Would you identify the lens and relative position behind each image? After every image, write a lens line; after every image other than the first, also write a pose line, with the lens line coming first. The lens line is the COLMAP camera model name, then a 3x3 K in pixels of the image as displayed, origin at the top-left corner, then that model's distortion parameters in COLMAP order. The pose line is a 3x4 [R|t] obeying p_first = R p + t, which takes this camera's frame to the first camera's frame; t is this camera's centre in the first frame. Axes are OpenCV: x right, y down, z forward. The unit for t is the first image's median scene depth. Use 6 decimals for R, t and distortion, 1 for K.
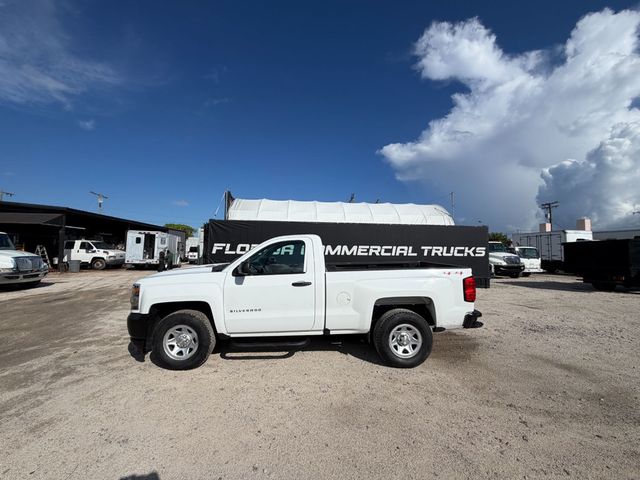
lens RADIAL K [[257.3, 0, 320.0], [0, 257.3, 240.0], [0, 0, 1]] dist [-0.003755, 0.000425]
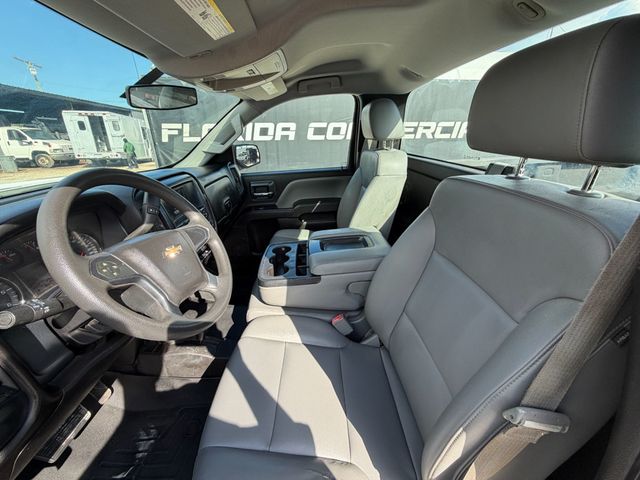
lens RADIAL K [[257.3, 0, 320.0], [0, 257.3, 240.0], [0, 0, 1]] dist [-0.003755, 0.000425]
pose [[0.999727, -0.023124, -0.003450, -0.046551], [0.022482, 0.910294, 0.413351, 0.020326], [-0.006418, -0.413316, 0.910565, 0.326958]]
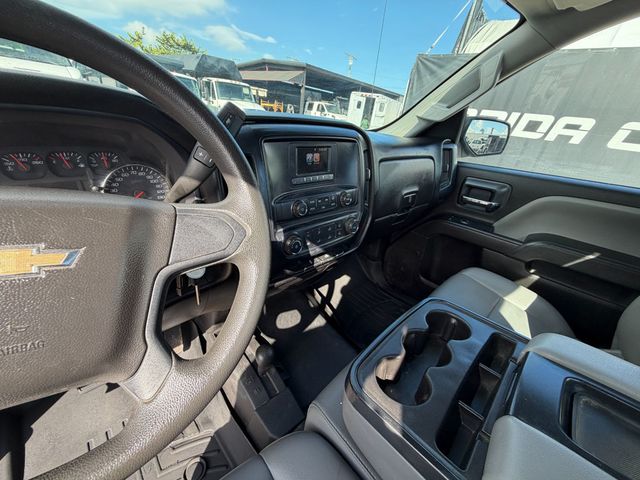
lens RADIAL K [[257.3, 0, 320.0], [0, 257.3, 240.0], [0, 0, 1]] dist [-0.003755, 0.000425]
pose [[0.659715, 0.389323, -0.642809, -0.054841], [-0.077481, 0.886028, 0.457112, 0.035367], [0.747511, -0.251758, 0.614691, 0.386472]]
